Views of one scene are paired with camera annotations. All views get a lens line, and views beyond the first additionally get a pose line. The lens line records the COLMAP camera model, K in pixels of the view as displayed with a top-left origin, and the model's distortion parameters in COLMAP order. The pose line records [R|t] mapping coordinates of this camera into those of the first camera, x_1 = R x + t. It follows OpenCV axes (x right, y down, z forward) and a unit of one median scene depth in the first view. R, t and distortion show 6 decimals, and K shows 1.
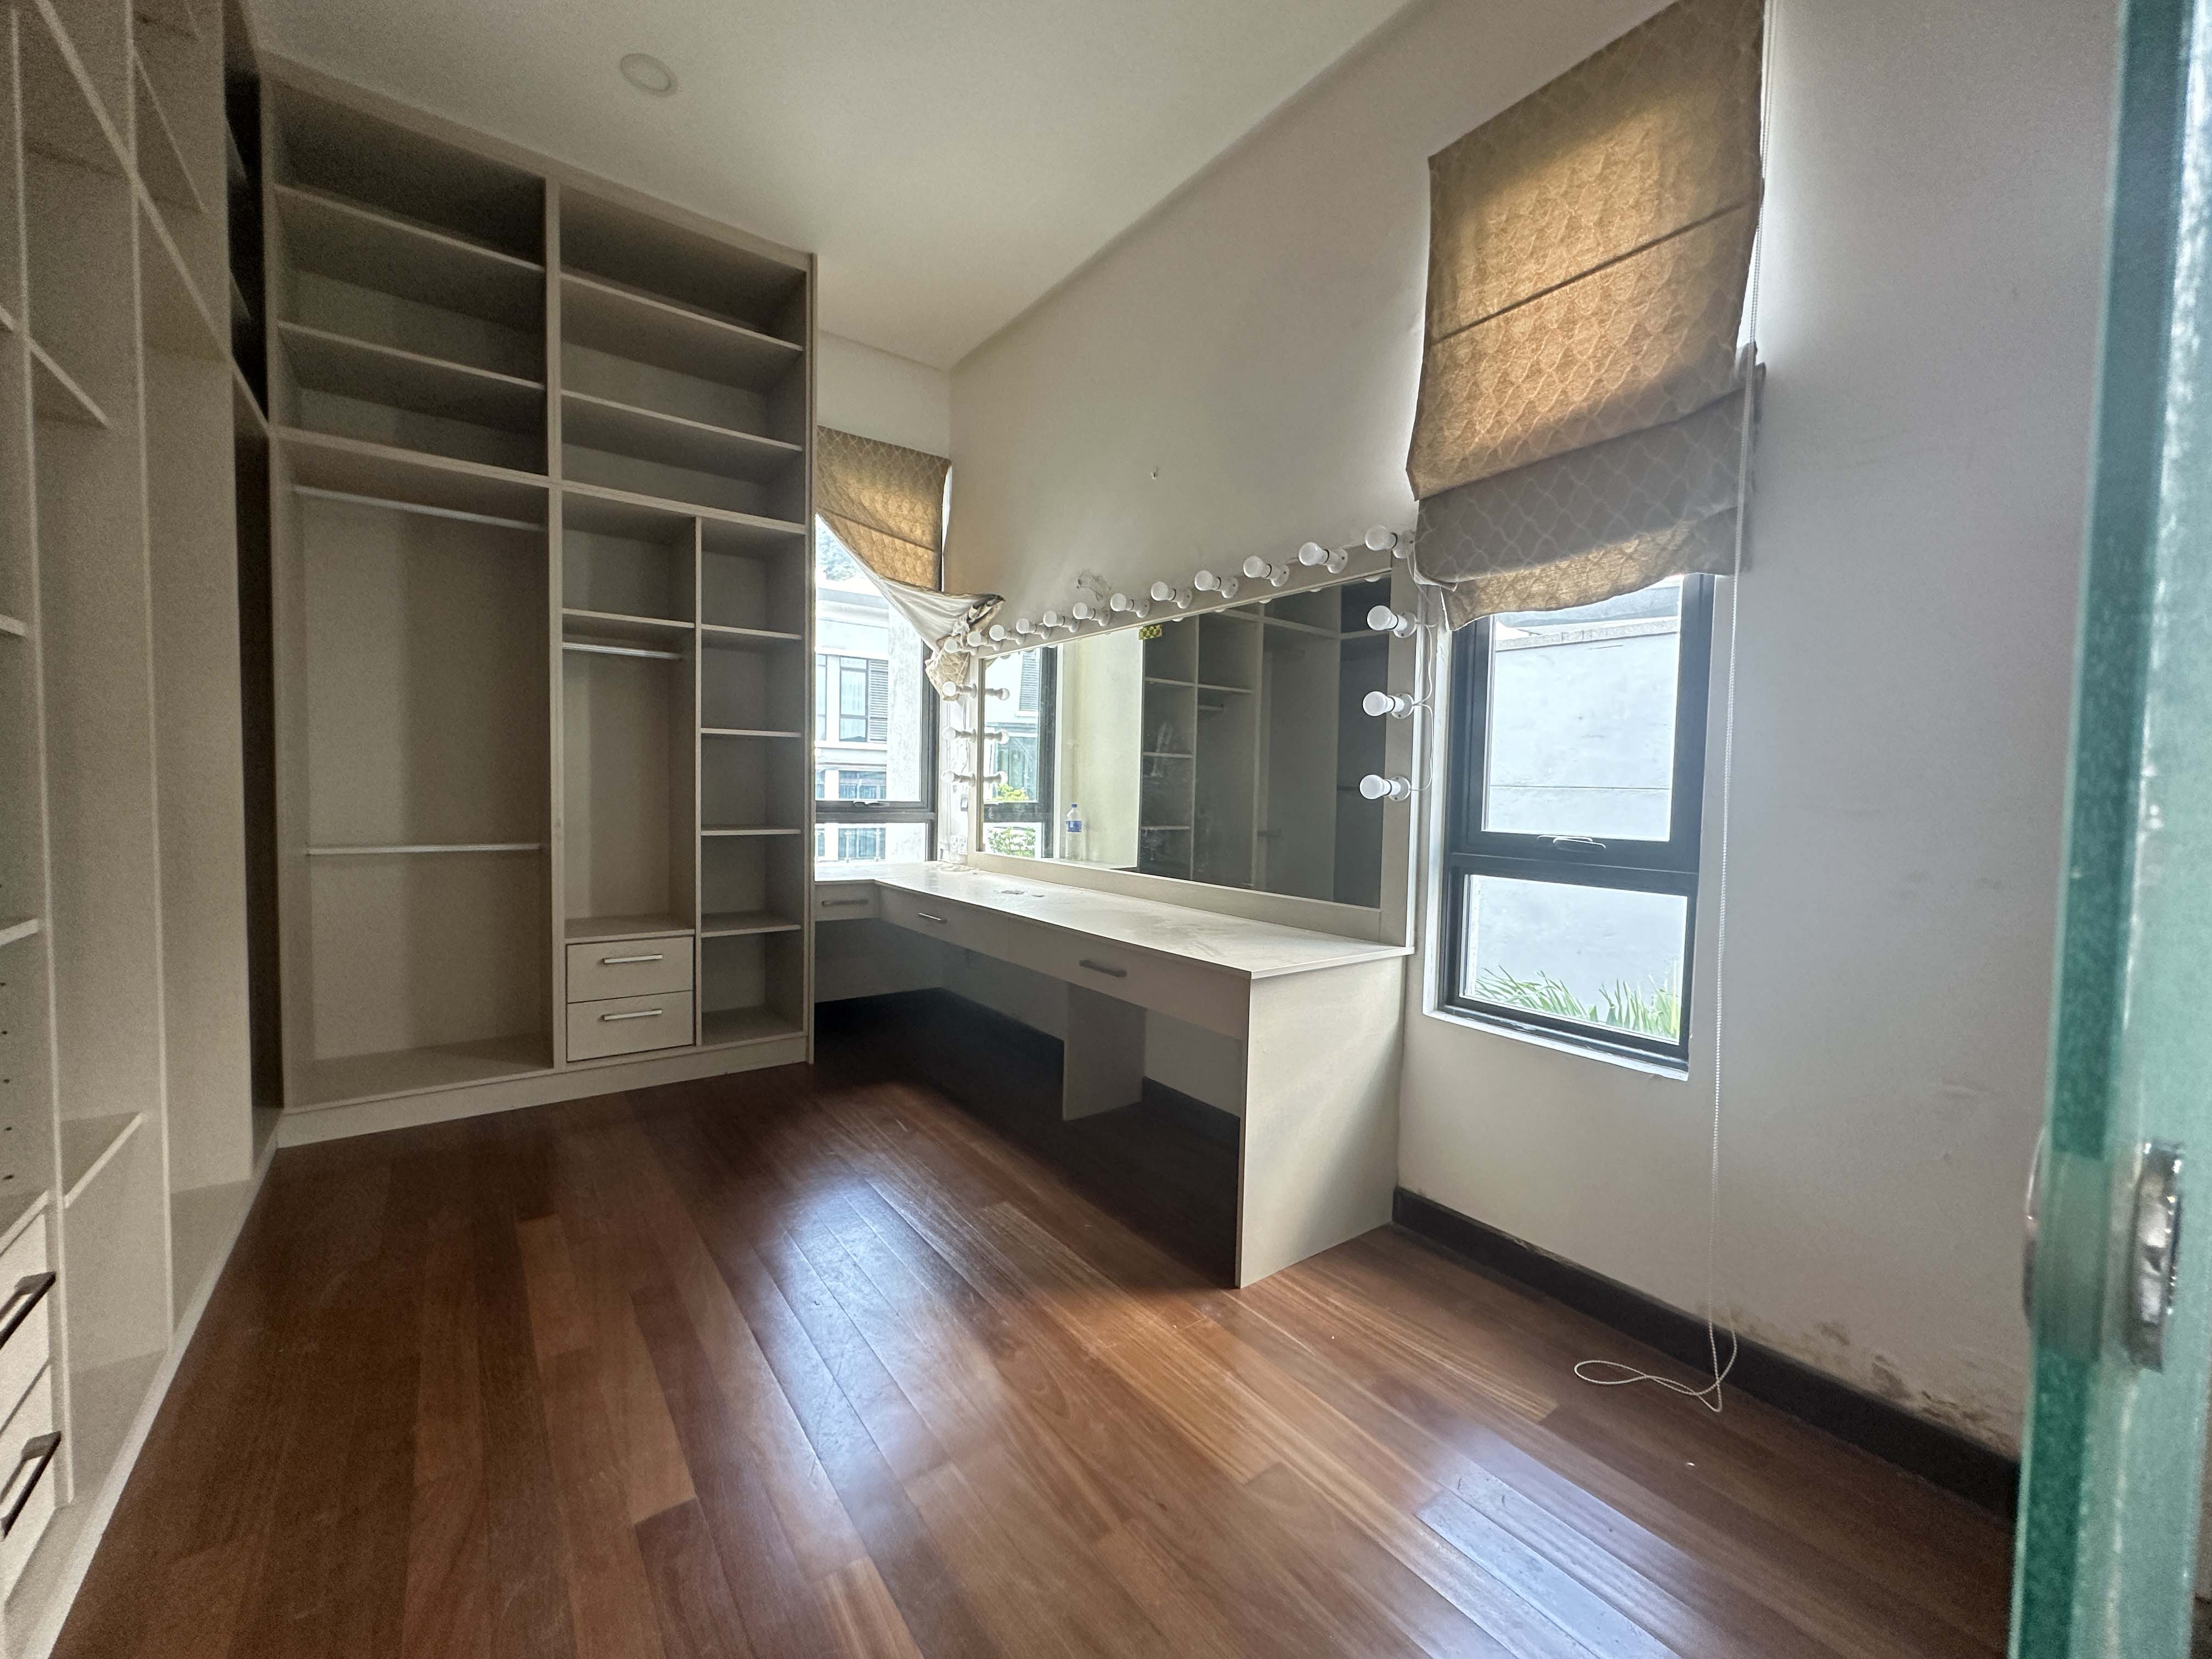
lens RADIAL K [[886.2, 0, 1108.1], [0, 886.2, 828.9], [0, 0, 1]] dist [0.000088, 0.000249]
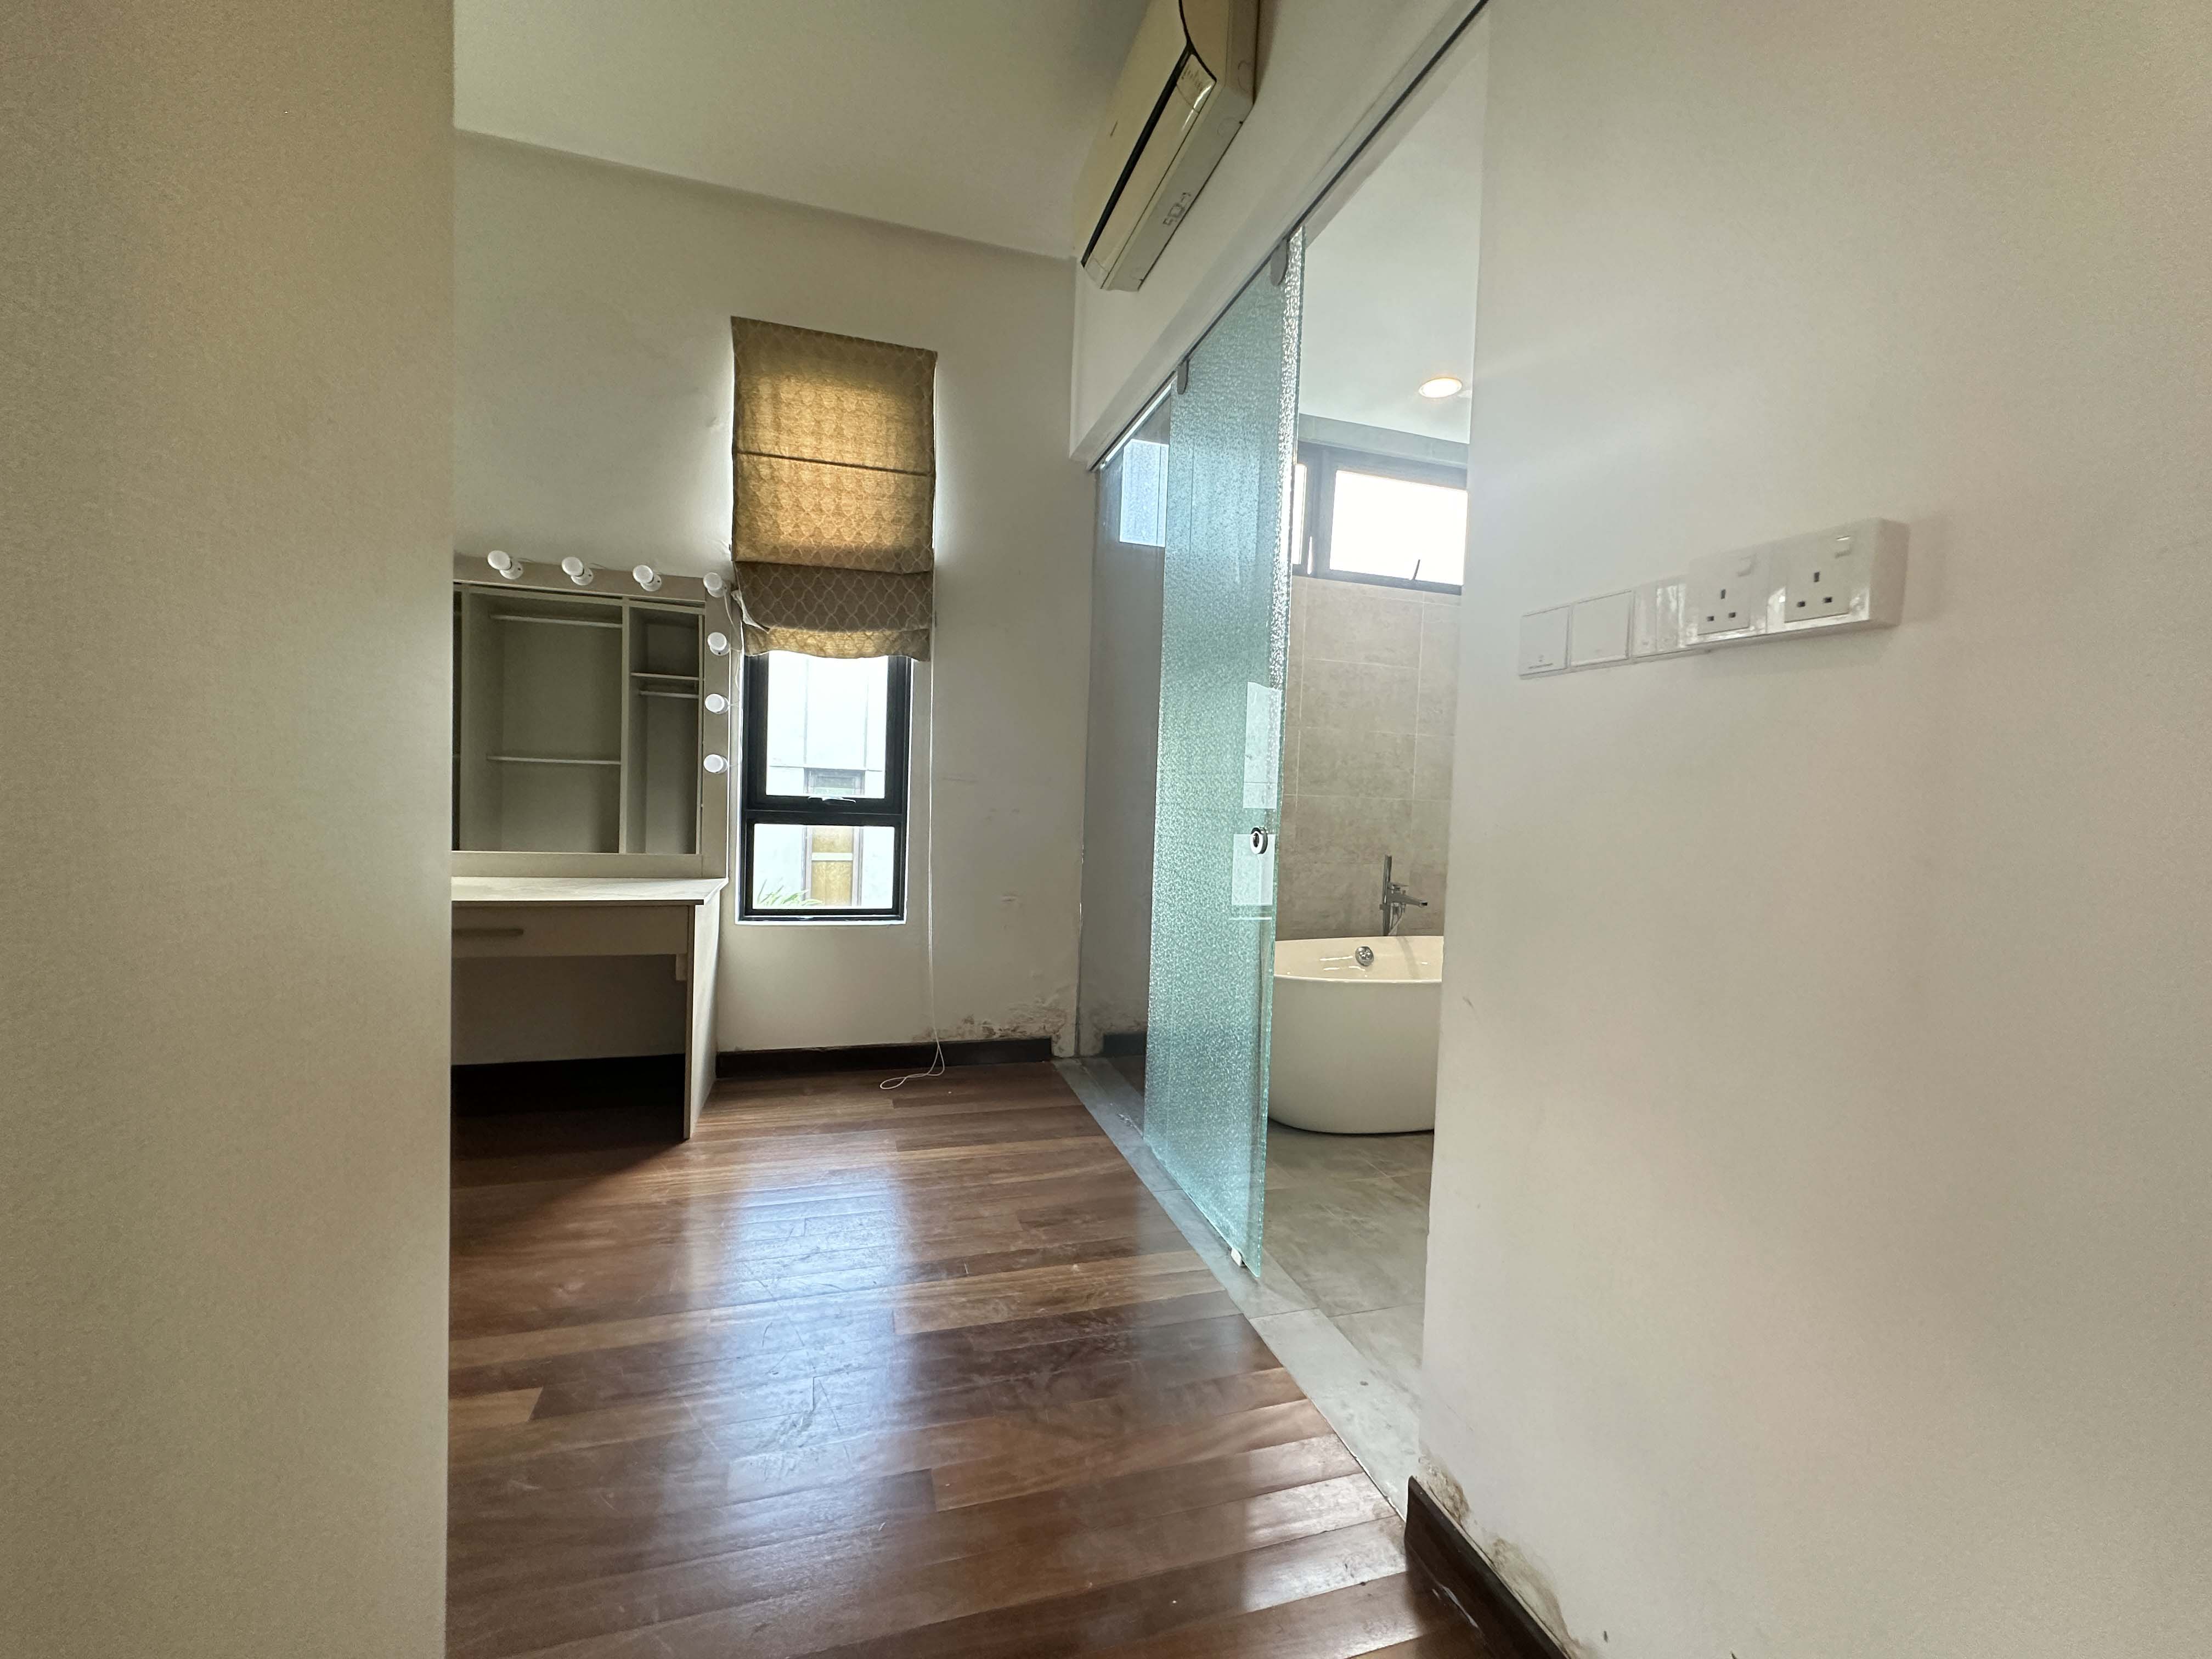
lens RADIAL K [[877.0, 0, 1090.1], [0, 877.0, 823.4], [0, 0, 1]] dist [-0.000299, 0.000029]
pose [[0.346584, -0.047616, 0.936810, -0.861643], [0.011848, 0.998853, 0.046386, -0.011305], [-0.937944, -0.004978, 0.346751, -0.022729]]
